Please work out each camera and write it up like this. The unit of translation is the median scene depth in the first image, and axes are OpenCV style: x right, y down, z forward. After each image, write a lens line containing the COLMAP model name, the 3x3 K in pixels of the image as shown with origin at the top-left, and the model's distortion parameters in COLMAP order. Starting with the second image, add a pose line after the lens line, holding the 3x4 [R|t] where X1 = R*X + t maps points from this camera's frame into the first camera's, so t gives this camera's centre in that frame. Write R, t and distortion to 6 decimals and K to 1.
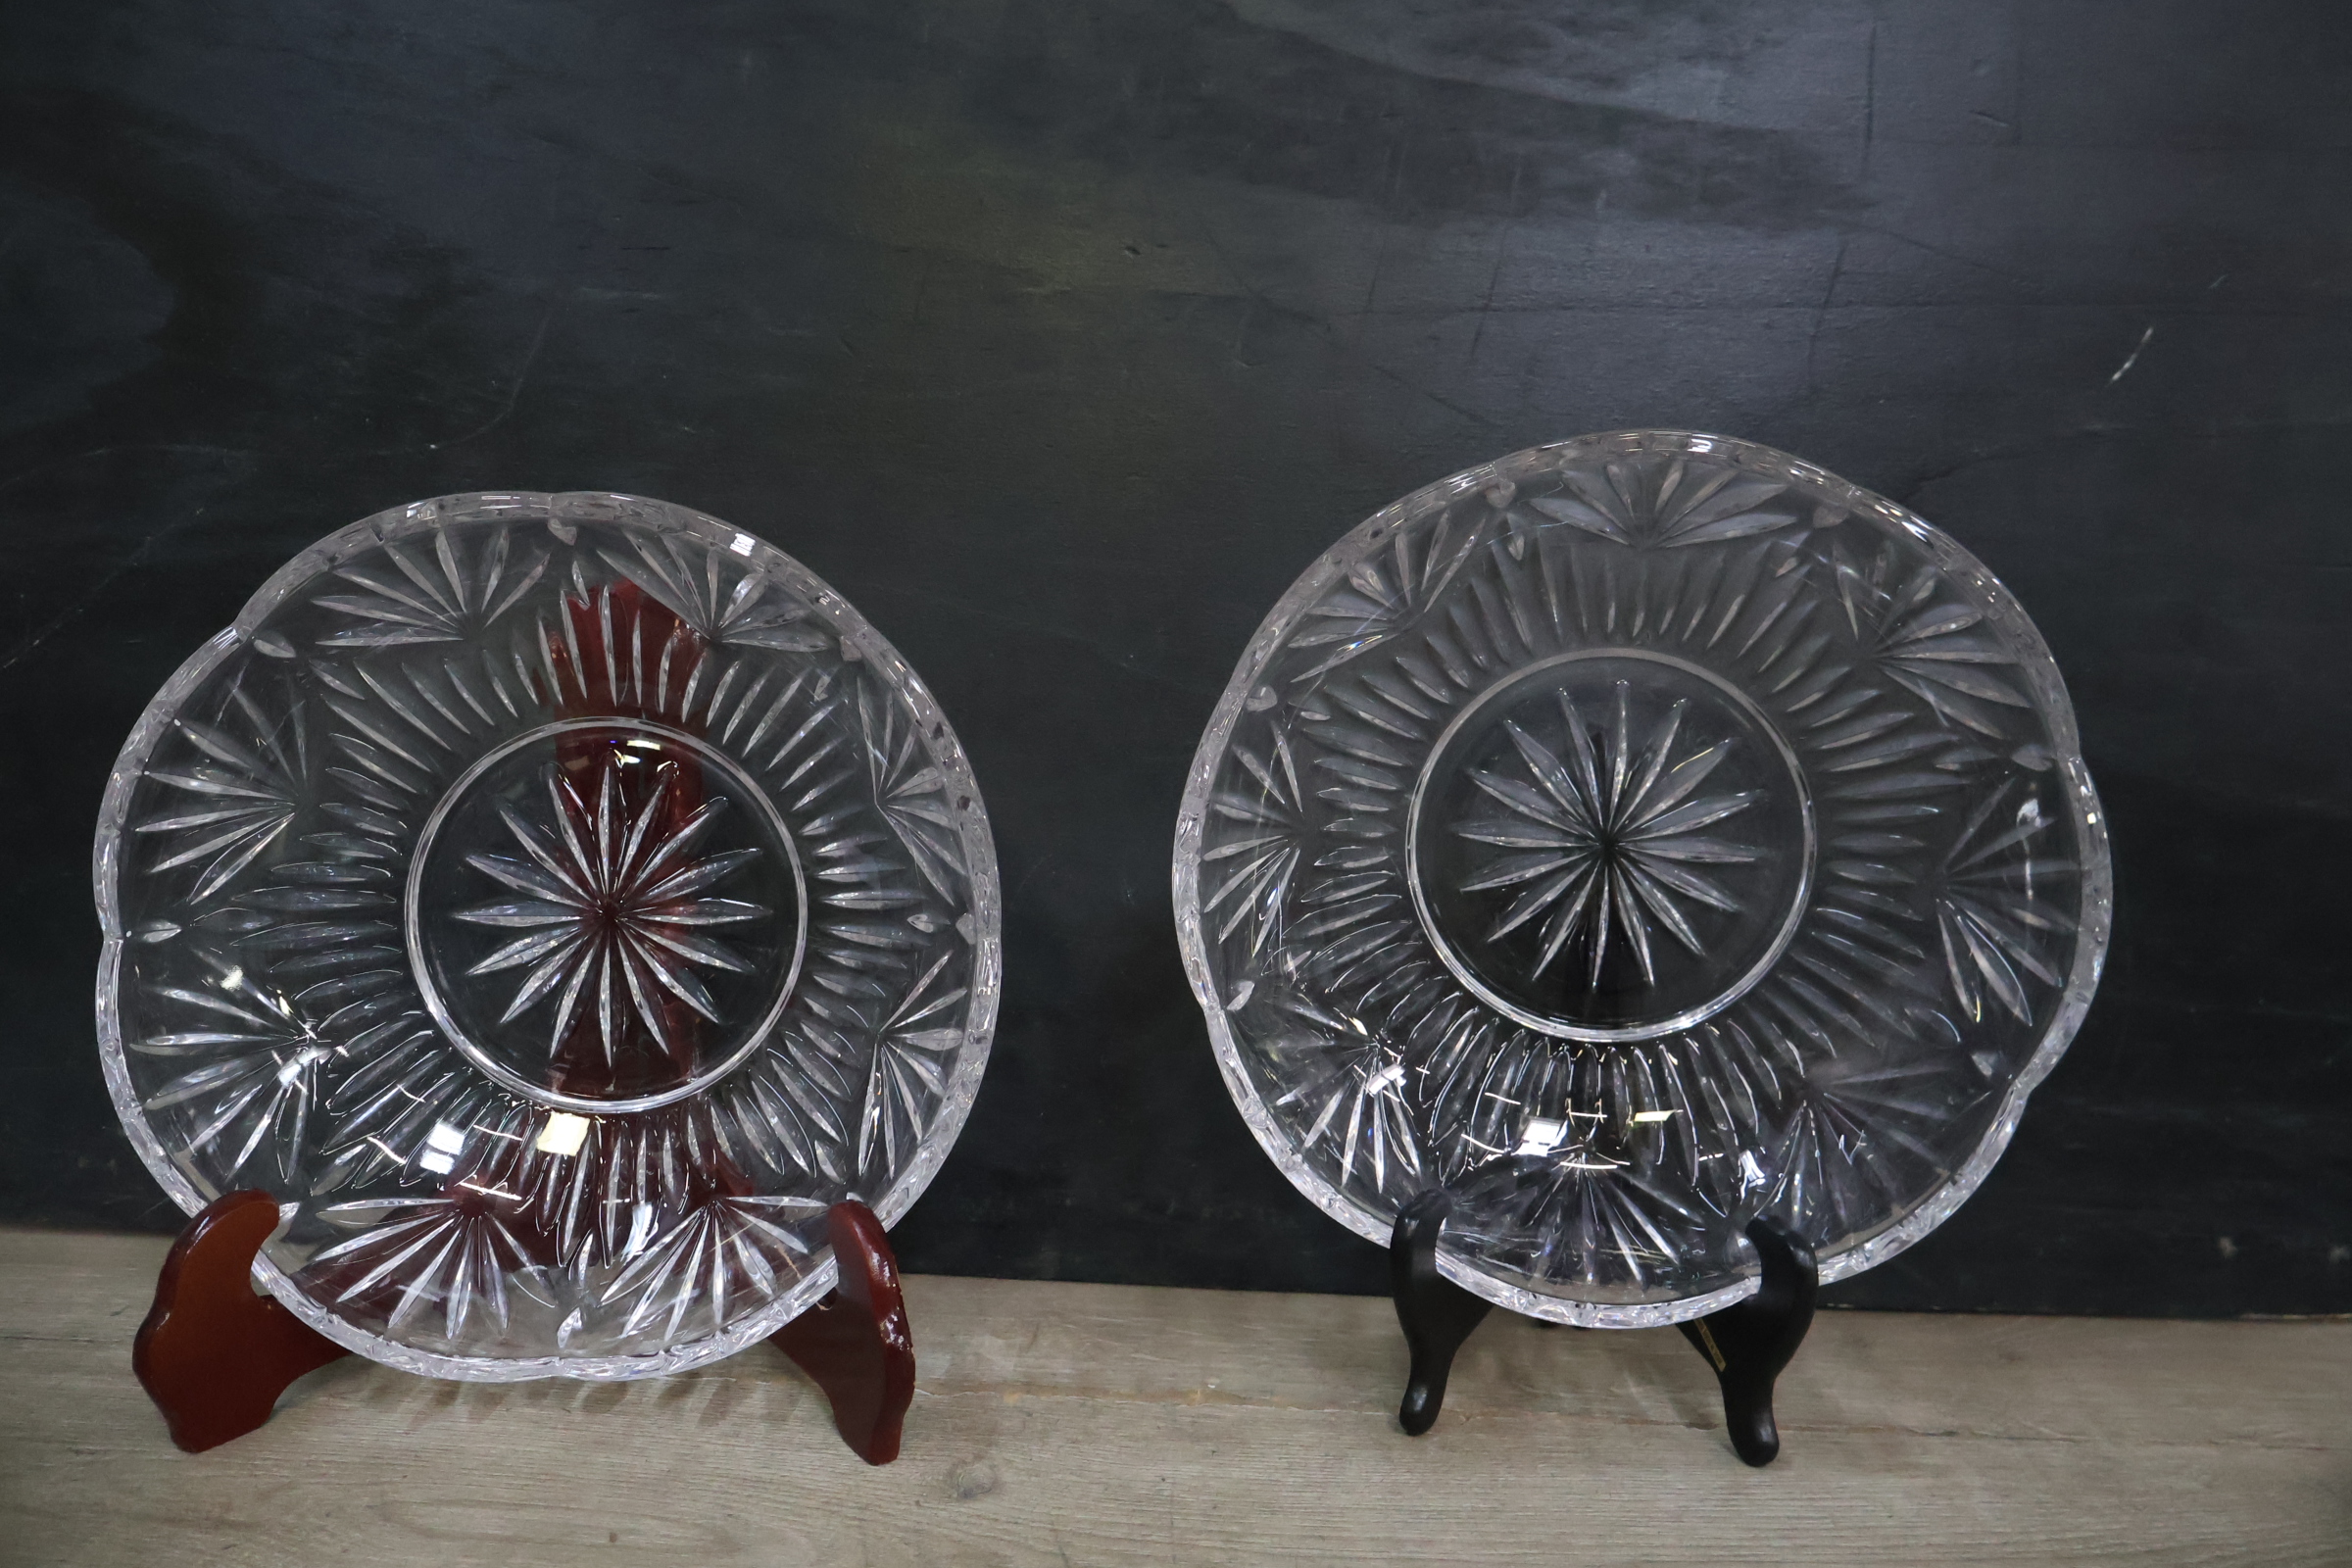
lens RADIAL K [[2020.5, 0, 1178.5], [0, 2020.5, 790.6], [0, 0, 1]] dist [-0.002631, 0.006525]
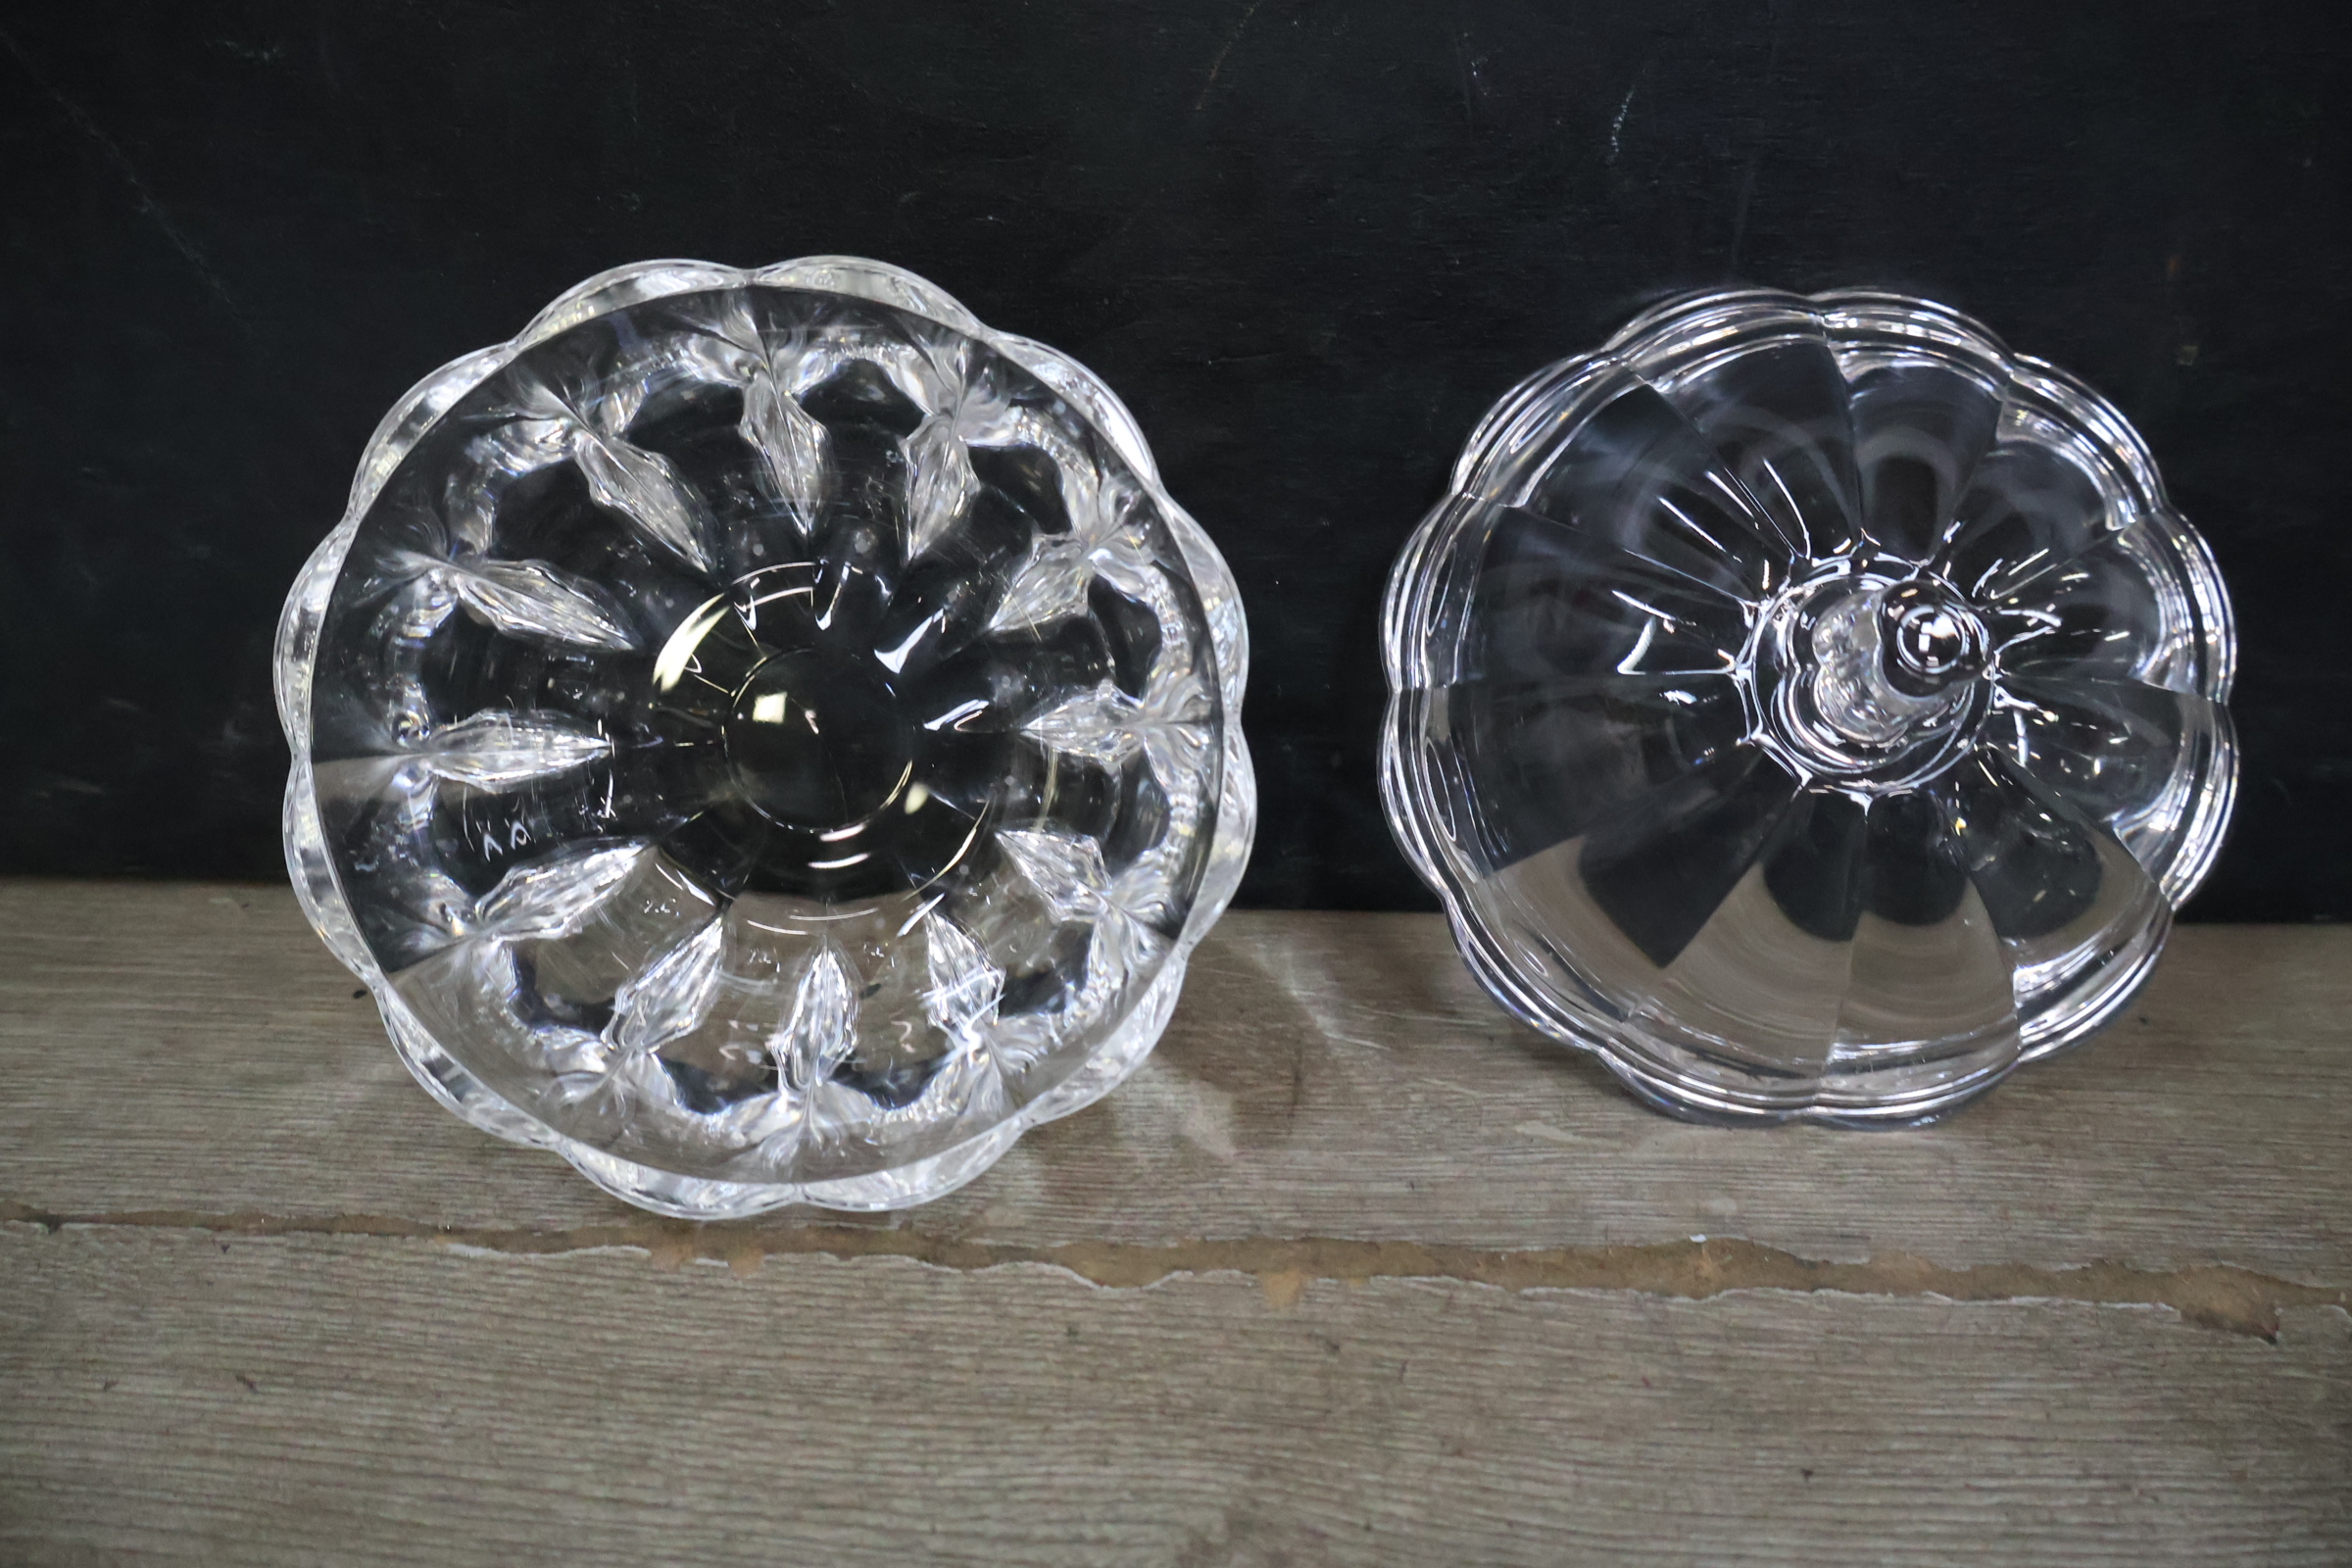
lens RADIAL K [[2020.5, 0, 1173.0], [0, 2020.5, 772.4], [0, 0, 1]] dist [-0.002631, 0.006525]
pose [[0.999066, -0.028362, -0.032596, -0.089582], [0.037809, 0.939004, 0.341822, 0.048145], [0.020913, -0.342735, 0.939199, 0.637319]]
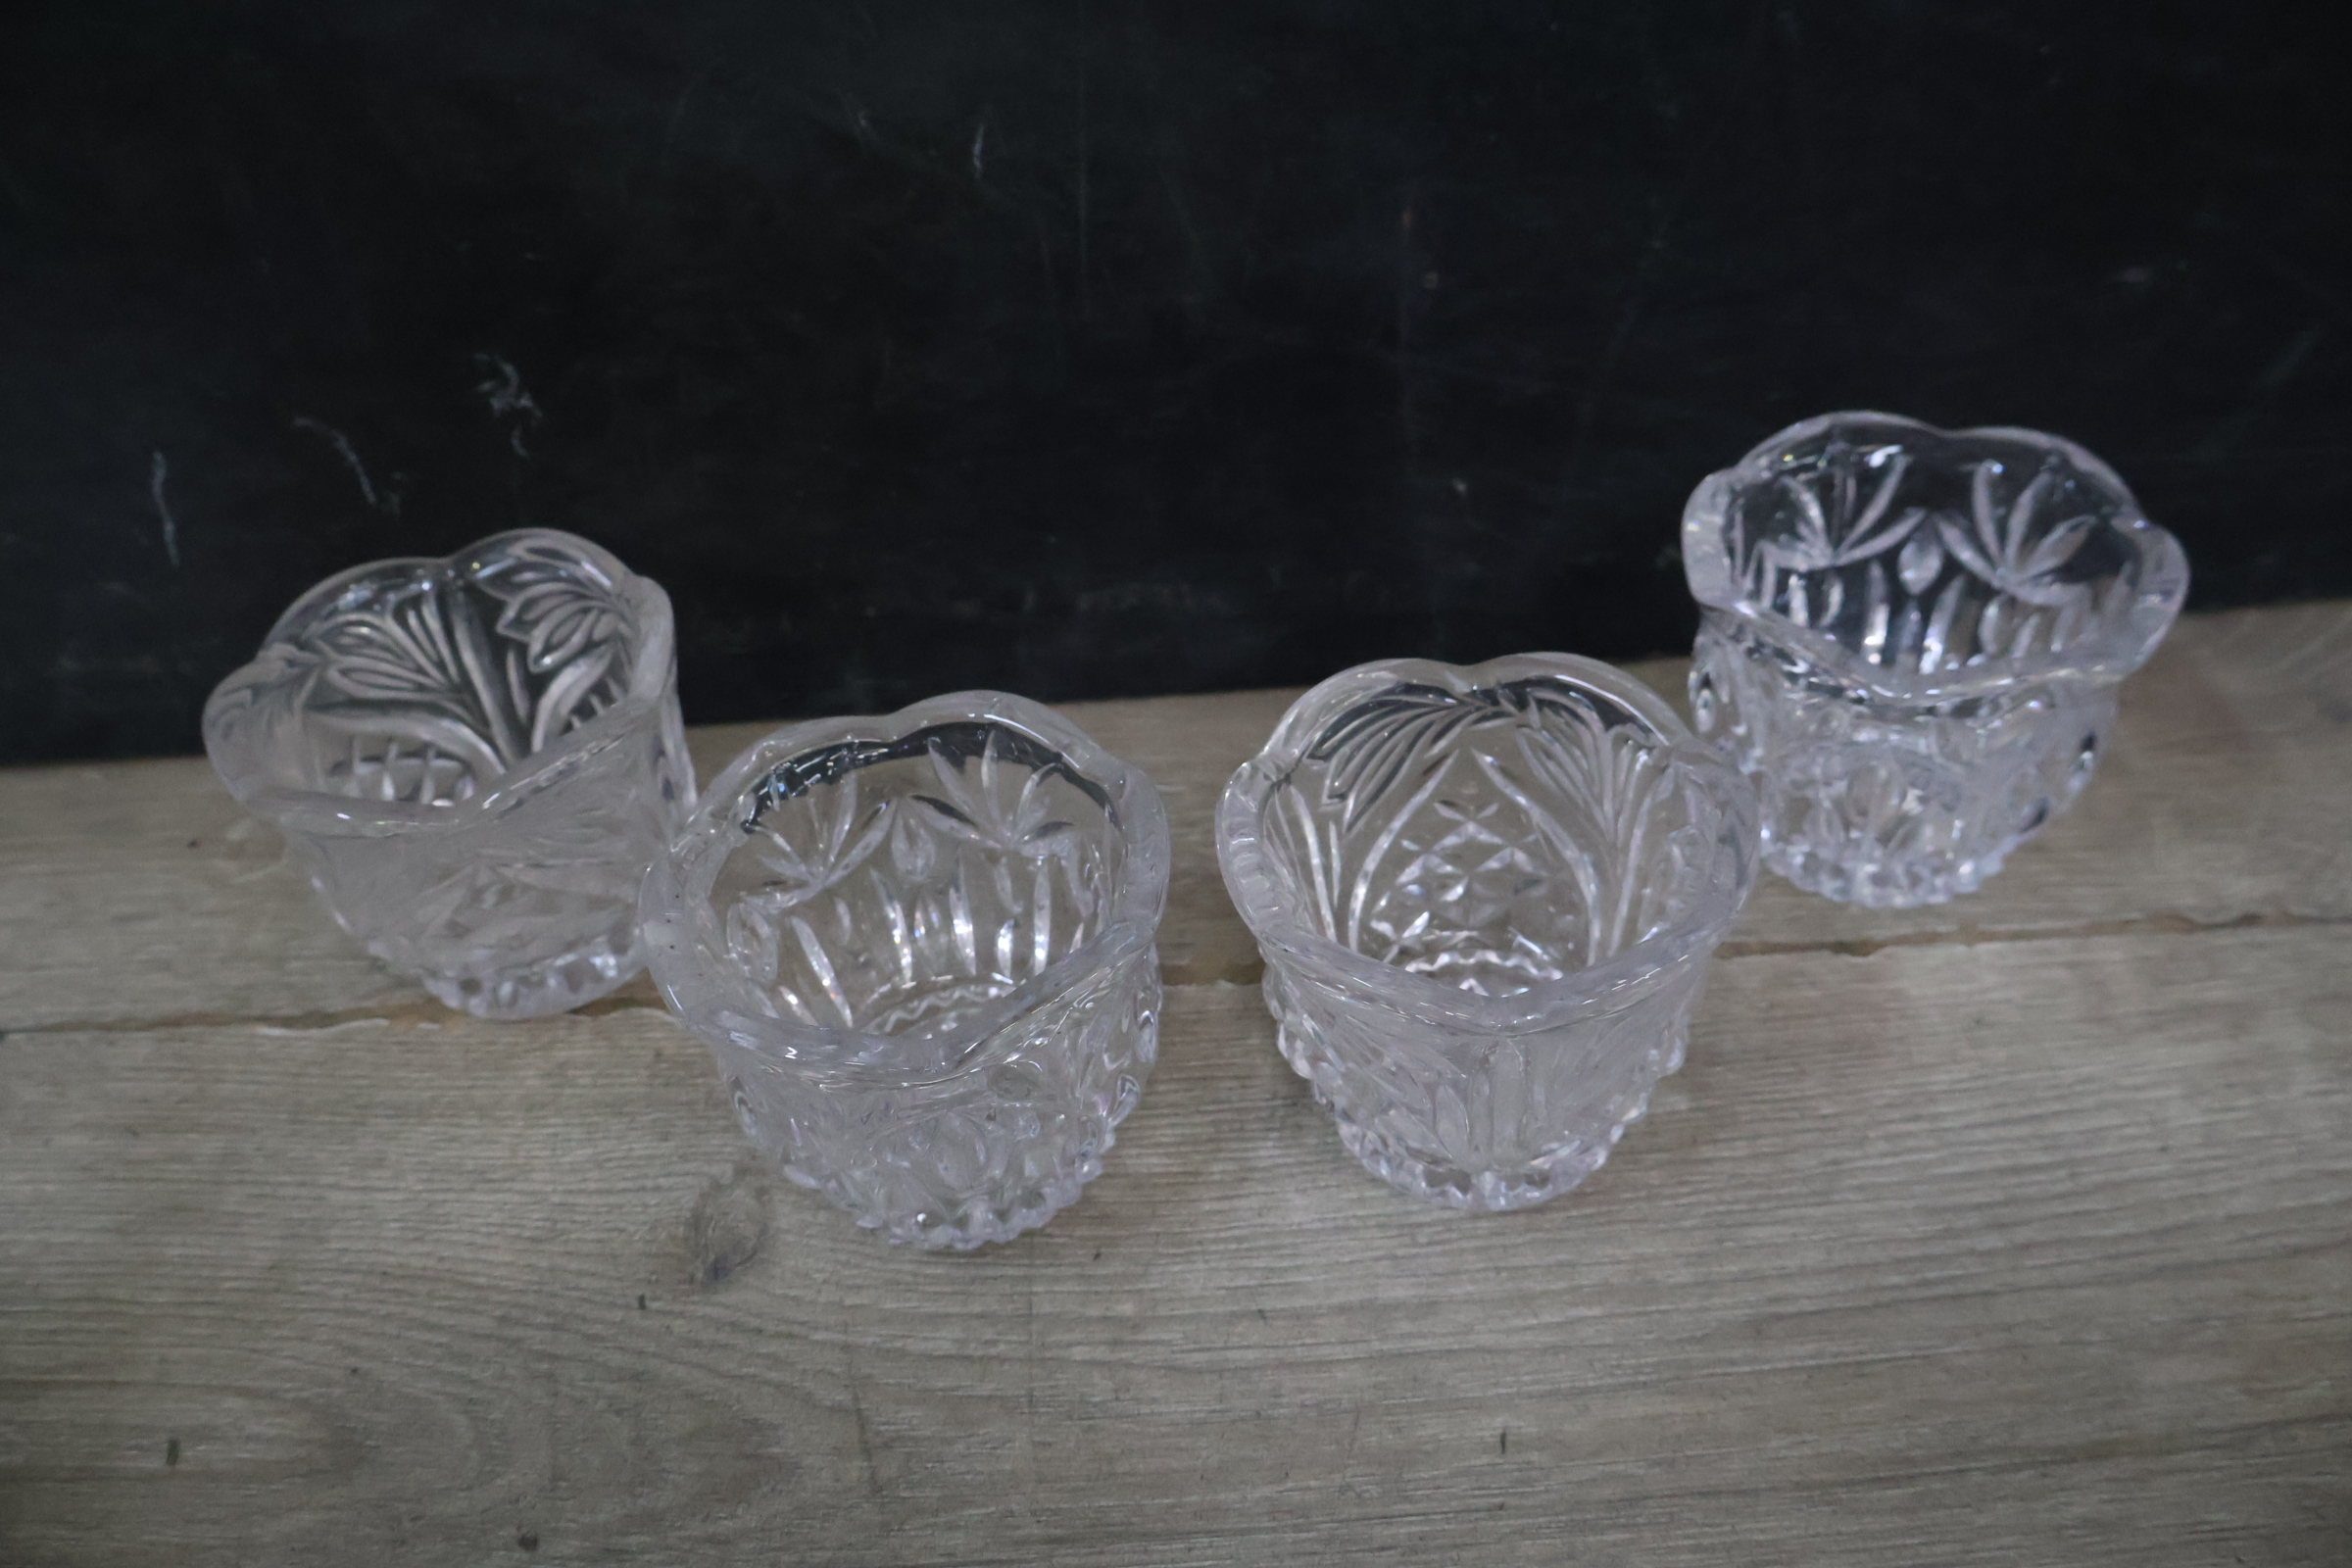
lens RADIAL K [[2020.5, 0, 1174.4], [0, 2020.5, 803.1], [0, 0, 1]] dist [-0.002631, 0.006525]
pose [[0.992516, -0.105665, -0.061220, 0.088117], [0.121888, 0.826377, 0.549768, -0.104948], [-0.007500, -0.553116, 0.833071, 0.493169]]
